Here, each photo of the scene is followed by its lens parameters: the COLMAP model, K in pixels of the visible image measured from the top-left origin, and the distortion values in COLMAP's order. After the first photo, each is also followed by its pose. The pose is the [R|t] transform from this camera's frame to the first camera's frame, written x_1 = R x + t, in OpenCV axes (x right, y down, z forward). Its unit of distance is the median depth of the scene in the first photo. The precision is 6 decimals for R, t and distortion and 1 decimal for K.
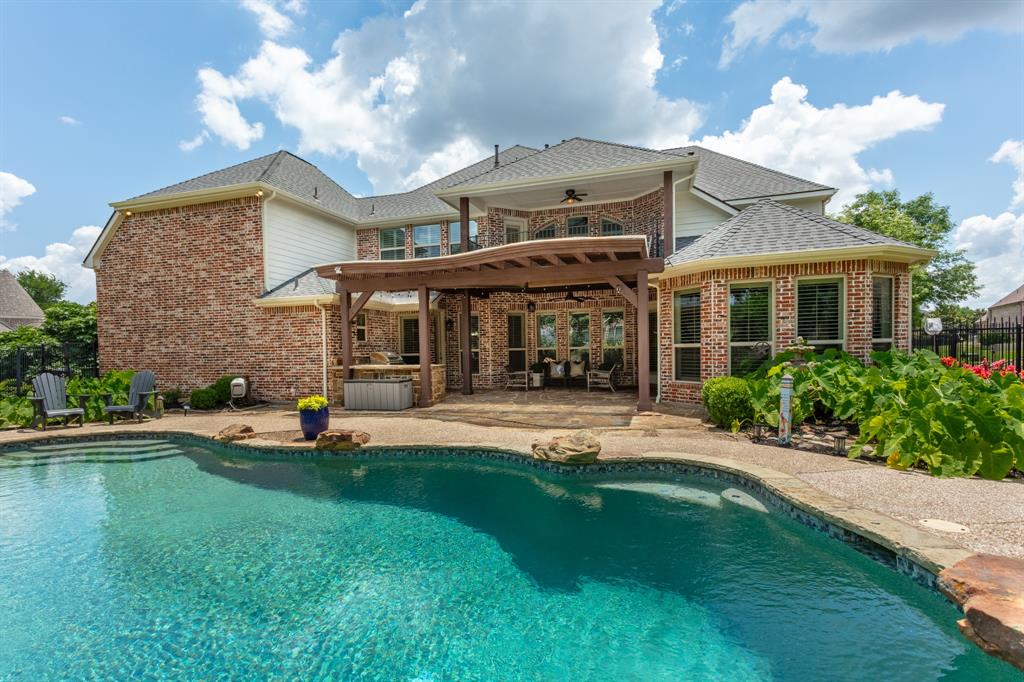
lens RADIAL K [[486.9, 0, 513.3], [0, 486.9, 337.7], [0, 0, 1]] dist [0.008861, 0.000161]
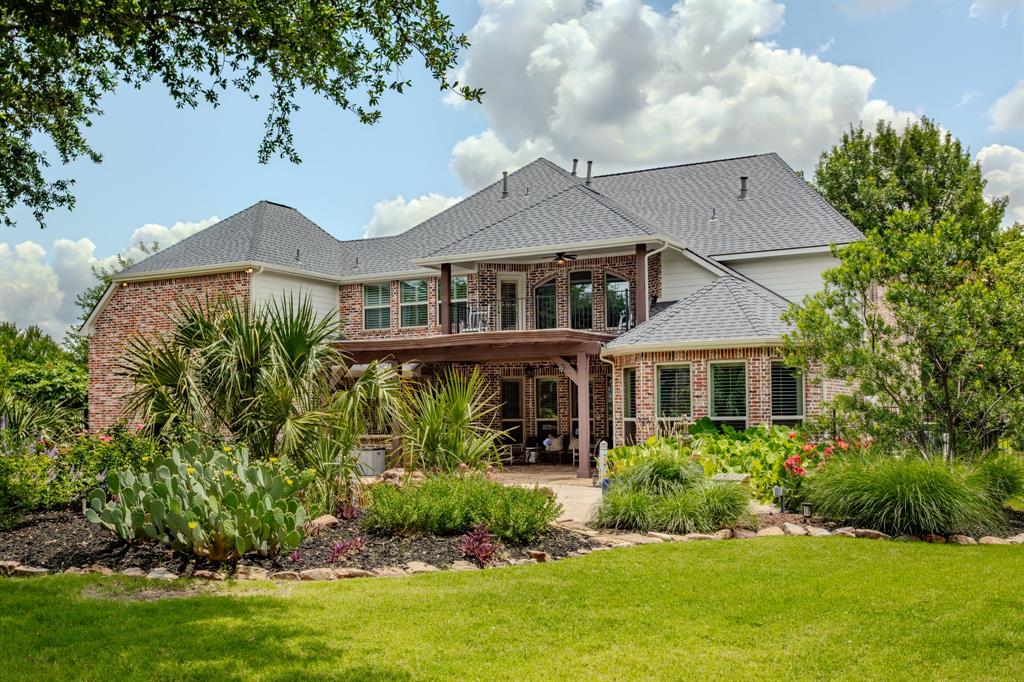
lens RADIAL K [[955.9, 0, 510.0], [0, 955.9, 342.6], [0, 0, 1]] dist [0.021971, 0.000000]
pose [[0.990362, -0.000151, -0.138500, 0.287139], [-0.007050, 0.998648, -0.051499, -0.032101], [0.138320, 0.051979, 0.989023, -0.849407]]
